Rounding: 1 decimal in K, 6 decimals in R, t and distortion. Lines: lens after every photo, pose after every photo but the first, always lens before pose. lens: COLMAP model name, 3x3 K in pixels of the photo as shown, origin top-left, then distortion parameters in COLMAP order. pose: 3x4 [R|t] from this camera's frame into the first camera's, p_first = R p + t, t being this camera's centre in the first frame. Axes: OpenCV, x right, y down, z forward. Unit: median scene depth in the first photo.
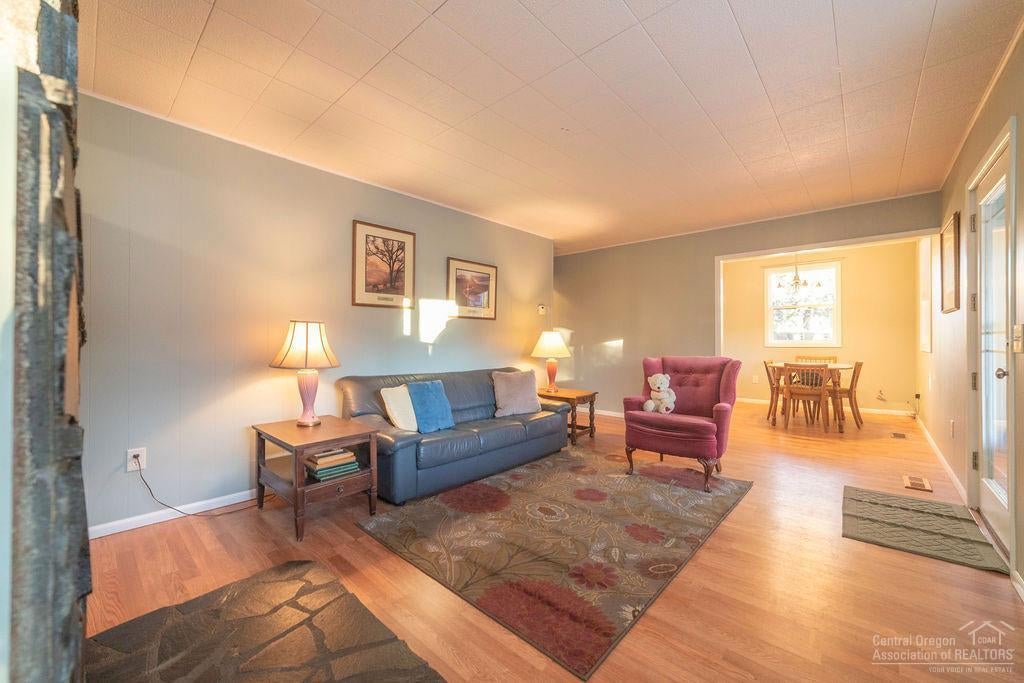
lens RADIAL K [[394.4, 0, 511.3], [0, 394.4, 339.5], [0, 0, 1]] dist [-0.002365, -0.000033]
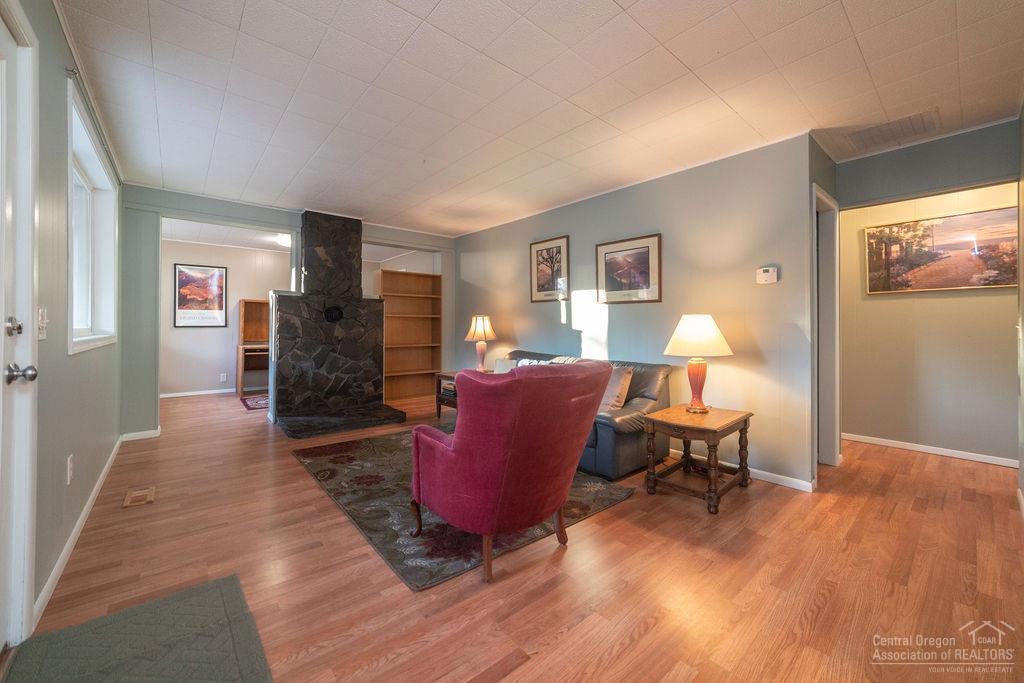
lens RADIAL K [[397.7, 0, 505.8], [0, 397.7, 318.5], [0, 0, 1]] dist [-0.001285, -0.000006]
pose [[-0.131466, -0.006746, -0.991298, 0.994426], [0.001886, 0.999973, -0.007055, -0.016138], [0.991319, -0.002797, -0.131450, 1.026876]]
